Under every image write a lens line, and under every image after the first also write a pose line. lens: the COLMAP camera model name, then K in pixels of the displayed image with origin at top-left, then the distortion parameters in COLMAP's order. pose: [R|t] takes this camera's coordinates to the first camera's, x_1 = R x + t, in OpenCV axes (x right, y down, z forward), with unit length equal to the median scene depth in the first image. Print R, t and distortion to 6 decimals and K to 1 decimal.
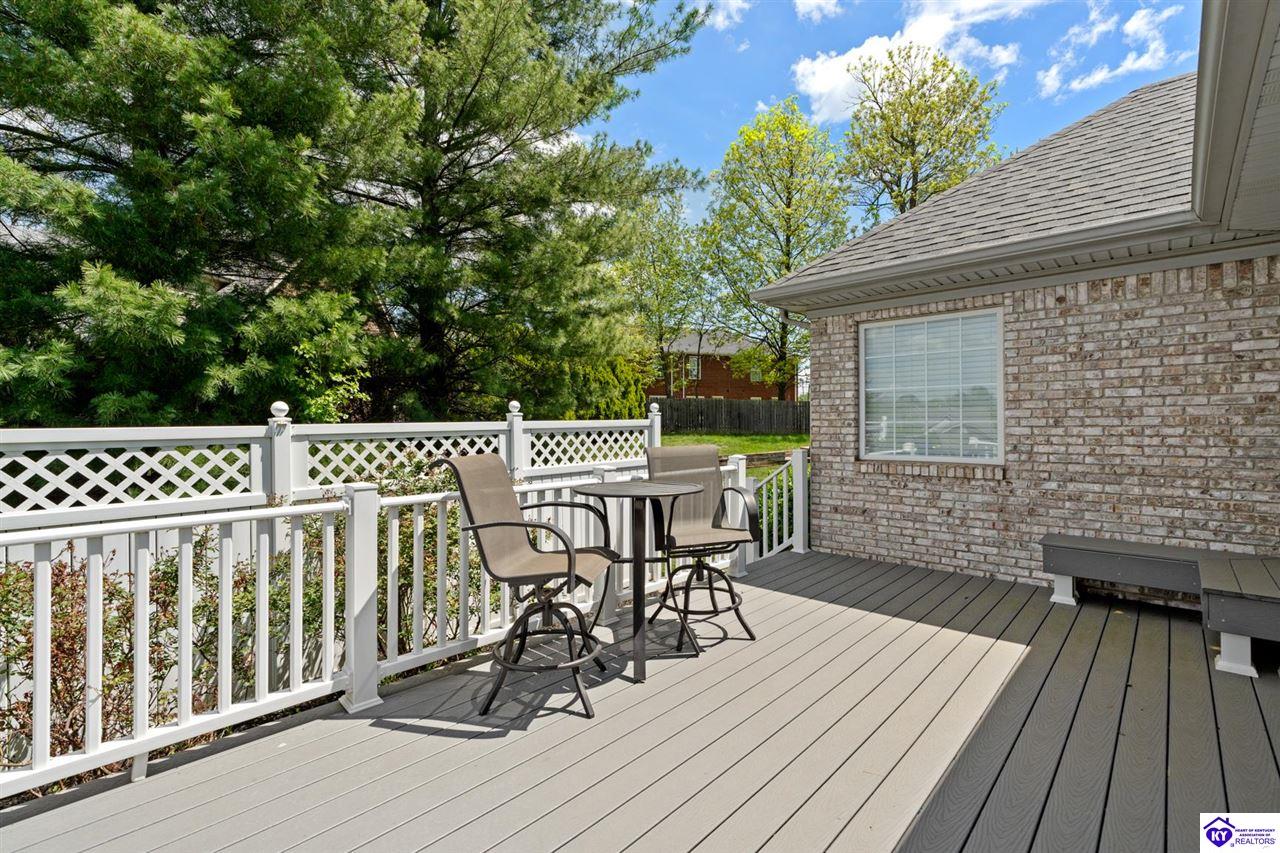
lens RADIAL K [[577.3, 0, 640.0], [0, 577.3, 426.5], [0, 0, 1]] dist [-0.000082, -0.000017]
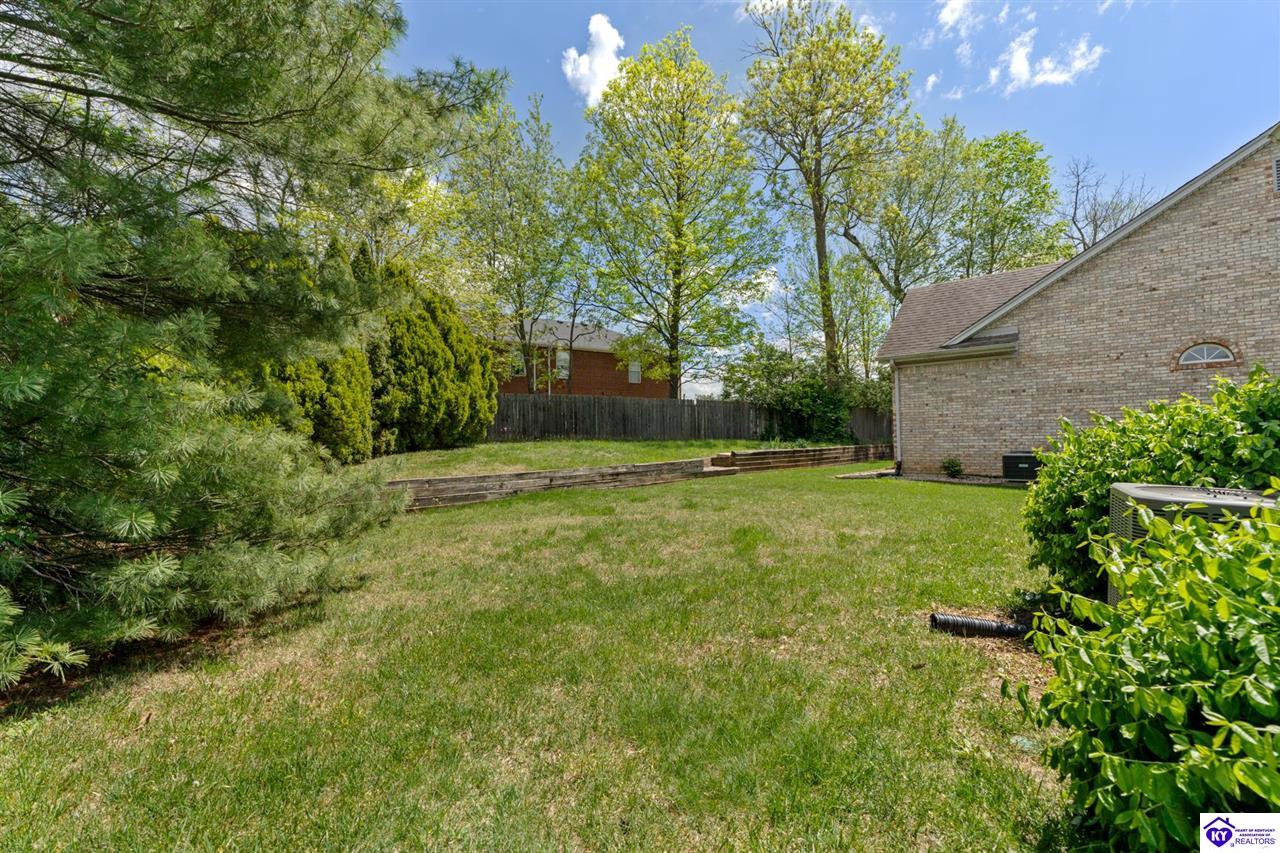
lens RADIAL K [[581.0, 0, 640.0], [0, 581.0, 426.5], [0, 0, 1]] dist [-0.000568, -0.000090]
pose [[0.972075, 0.001711, 0.234666, 0.011370], [0.004282, 0.999678, -0.025028, 0.017052], [-0.234633, 0.025334, 0.971754, 0.268474]]
